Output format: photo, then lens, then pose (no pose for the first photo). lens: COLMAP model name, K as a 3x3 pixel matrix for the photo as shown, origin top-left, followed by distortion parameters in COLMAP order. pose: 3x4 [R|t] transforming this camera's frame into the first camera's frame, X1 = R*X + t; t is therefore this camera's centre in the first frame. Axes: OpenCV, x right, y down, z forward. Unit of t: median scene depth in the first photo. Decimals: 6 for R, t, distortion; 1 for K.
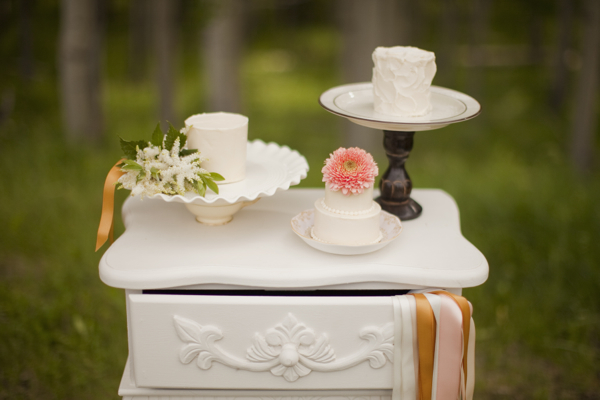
lens RADIAL K [[955.1, 0, 300.0], [0, 955.1, 200.0], [0, 0, 1]] dist [-0.199641, 0.237904]
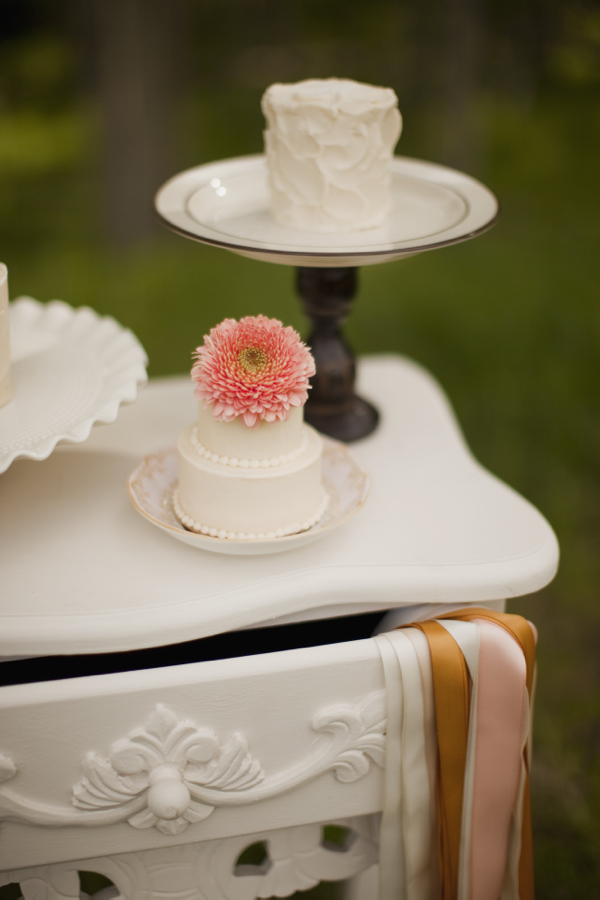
lens RADIAL K [[1371.6, 0, 300.0], [0, 1371.6, 450.0], [0, 0, 1]] dist [-0.364292, 1.258439]
pose [[0.976644, -0.111251, 0.183818, -0.048733], [0.086802, 0.986885, 0.136099, -0.079724], [-0.196548, -0.116965, 0.973493, 0.367496]]
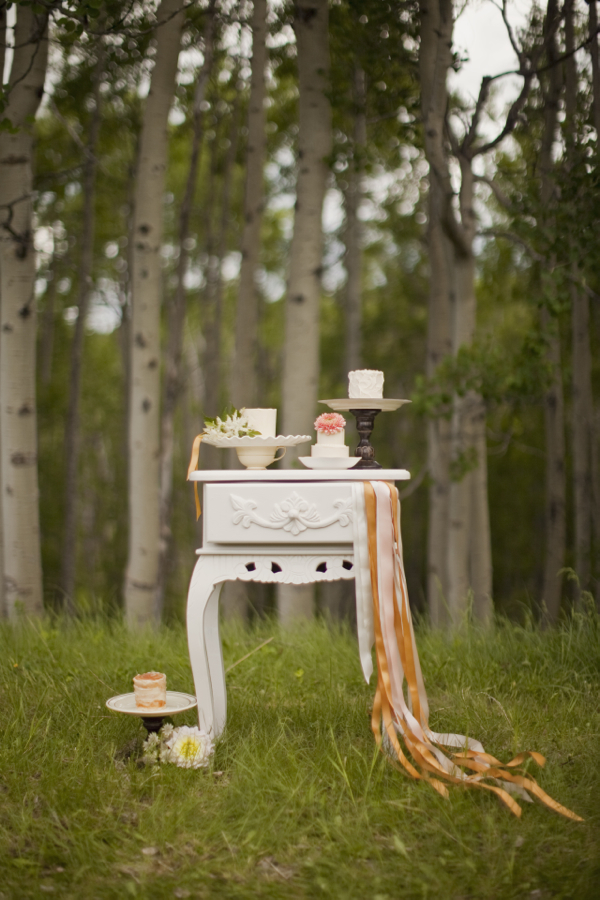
lens RADIAL K [[1432.7, 0, 300.0], [0, 1432.7, 450.0], [0, 0, 1]] dist [-0.199641, 0.237904]
pose [[0.996089, -0.015735, -0.086946, 0.230953], [-0.017087, 0.931139, -0.364264, 1.005486], [0.086691, 0.364325, 0.927228, -1.499647]]
